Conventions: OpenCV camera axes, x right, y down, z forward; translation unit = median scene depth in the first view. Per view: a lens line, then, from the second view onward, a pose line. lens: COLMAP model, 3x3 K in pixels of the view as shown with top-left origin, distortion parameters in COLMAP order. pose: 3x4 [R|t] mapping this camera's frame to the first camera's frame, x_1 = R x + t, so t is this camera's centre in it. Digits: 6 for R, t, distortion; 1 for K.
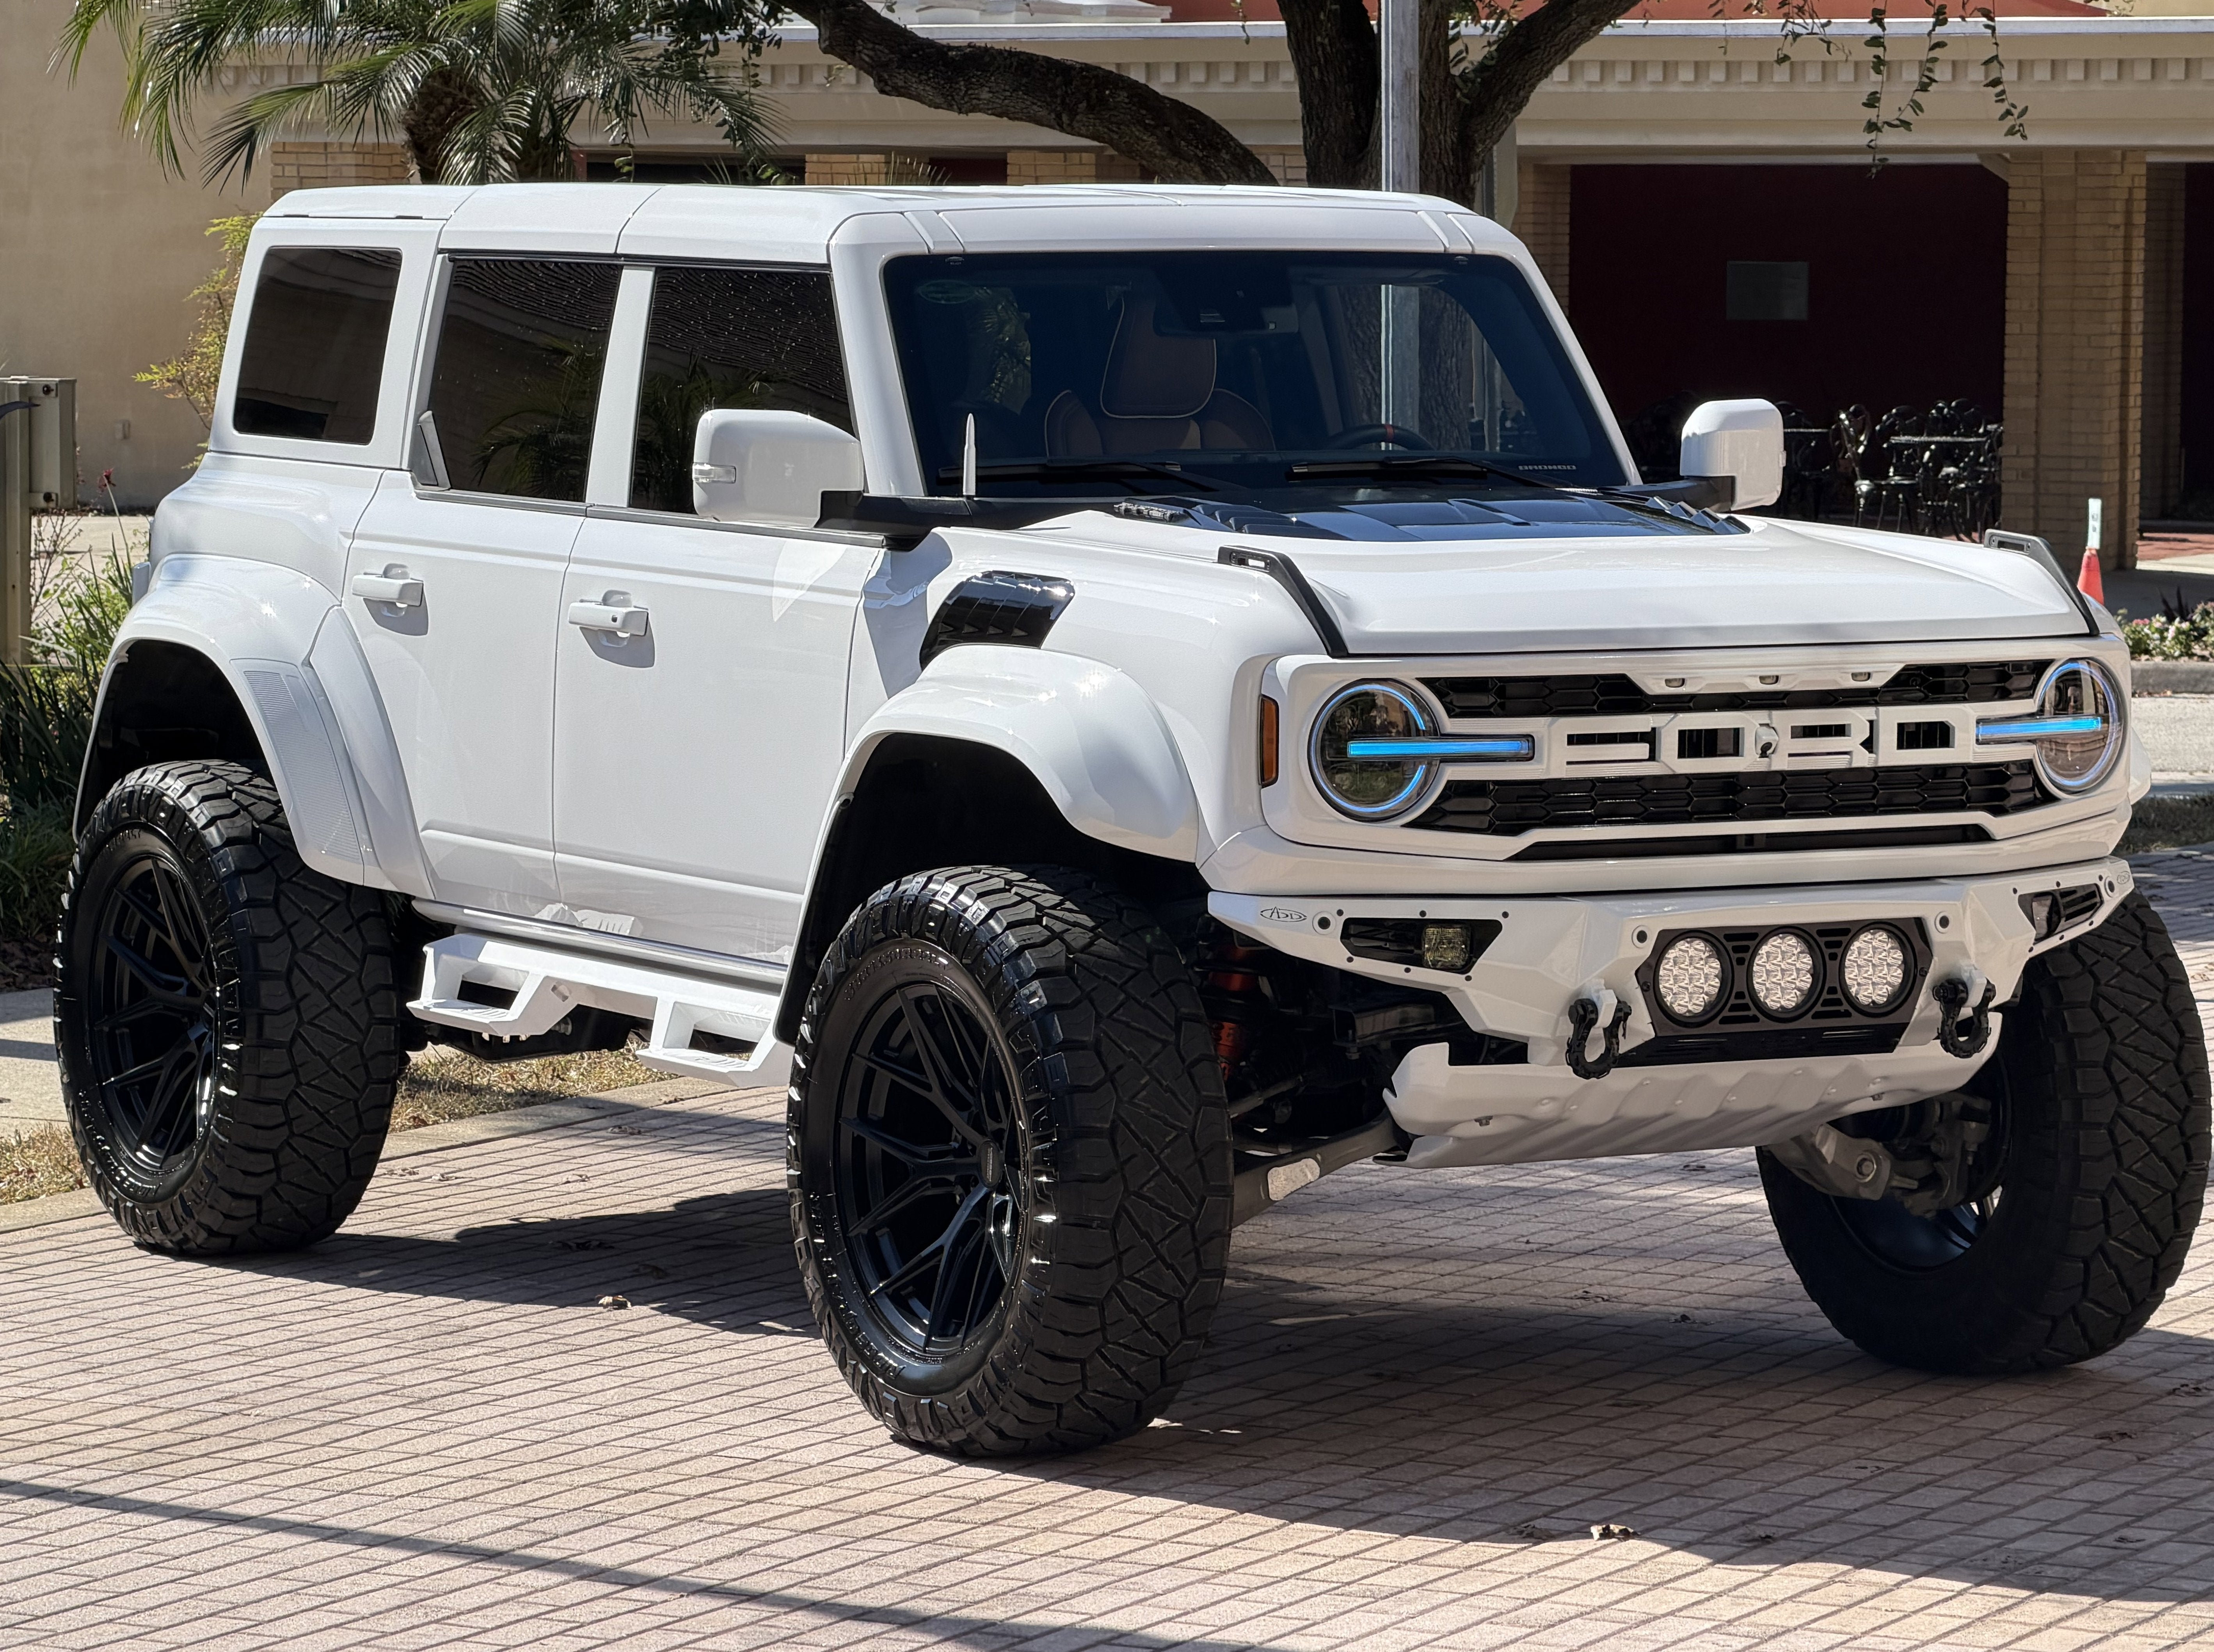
lens RADIAL K [[9820.2, 0, 1107.0], [0, 9820.2, 826.0], [0, 0, 1]] dist [0.300138, 0.344761]
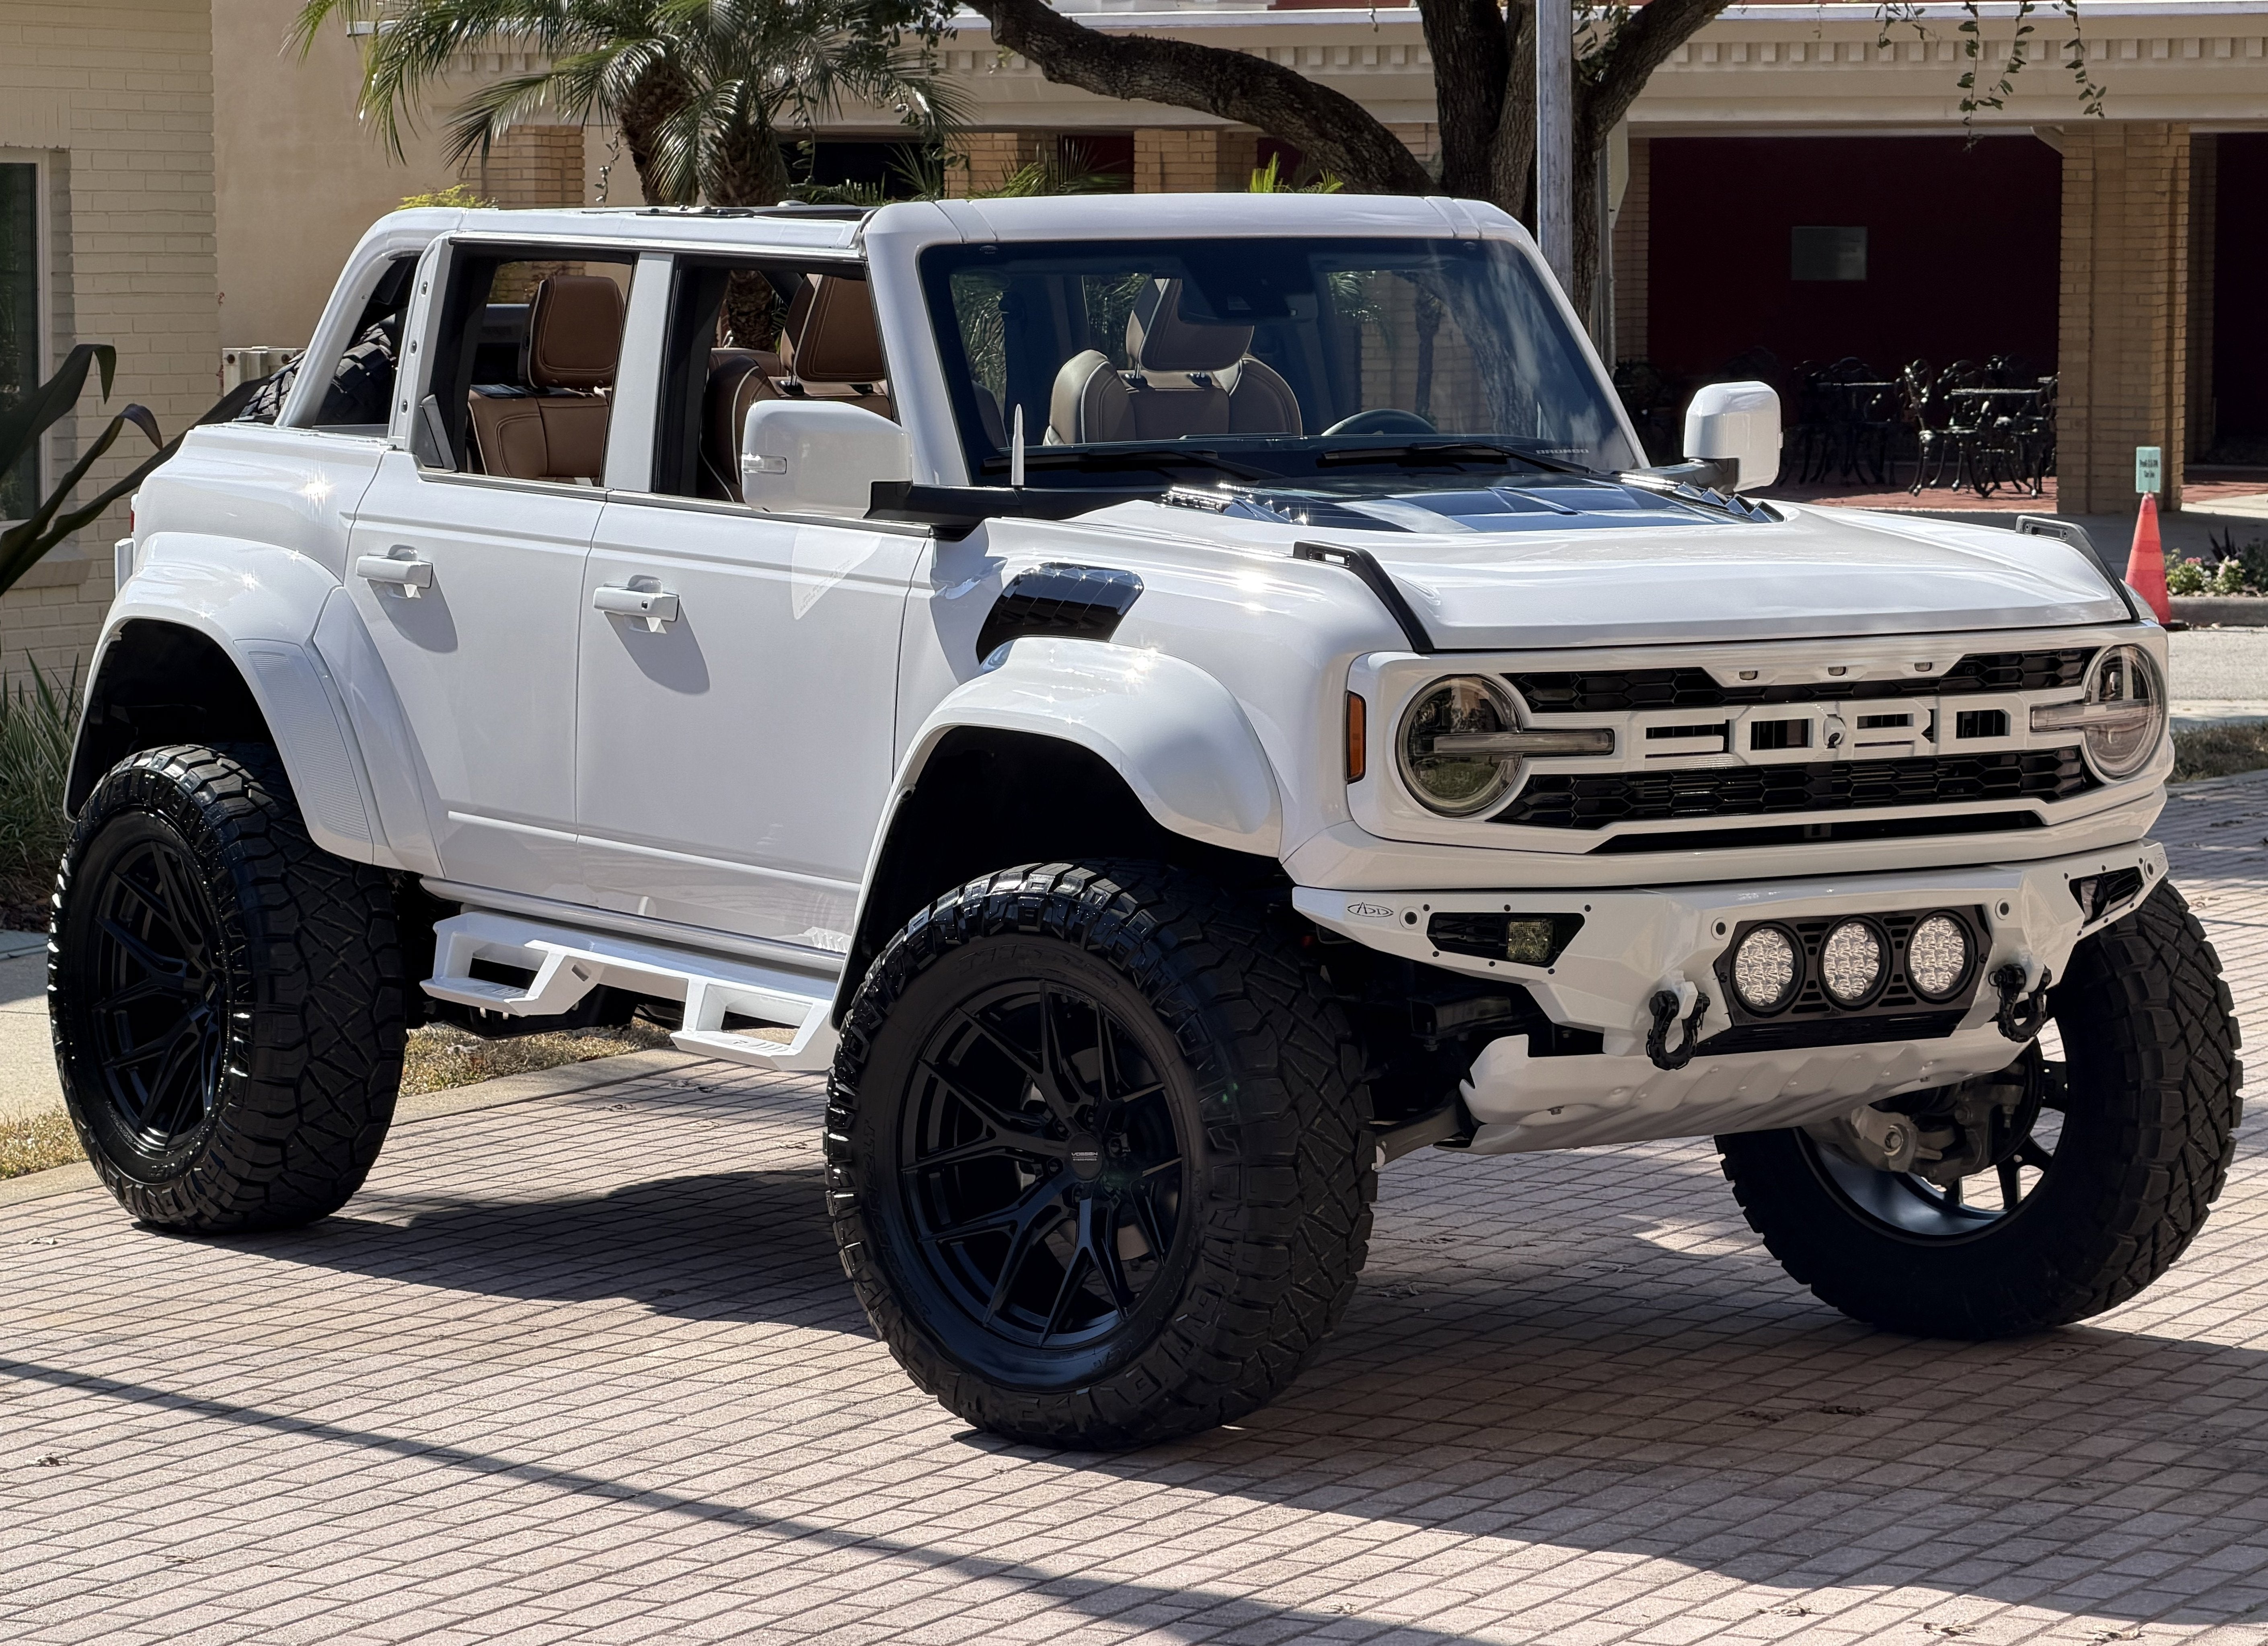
lens RADIAL K [[8960.5, 0, 1130.7], [0, 8960.5, 924.5], [0, 0, 1]] dist [0.204598, 0.338664]
pose [[0.998092, -0.005953, 0.061459, -0.061351], [0.004259, 0.999608, 0.027662, -0.014563], [-0.061599, -0.027347, 0.997726, 0.084473]]
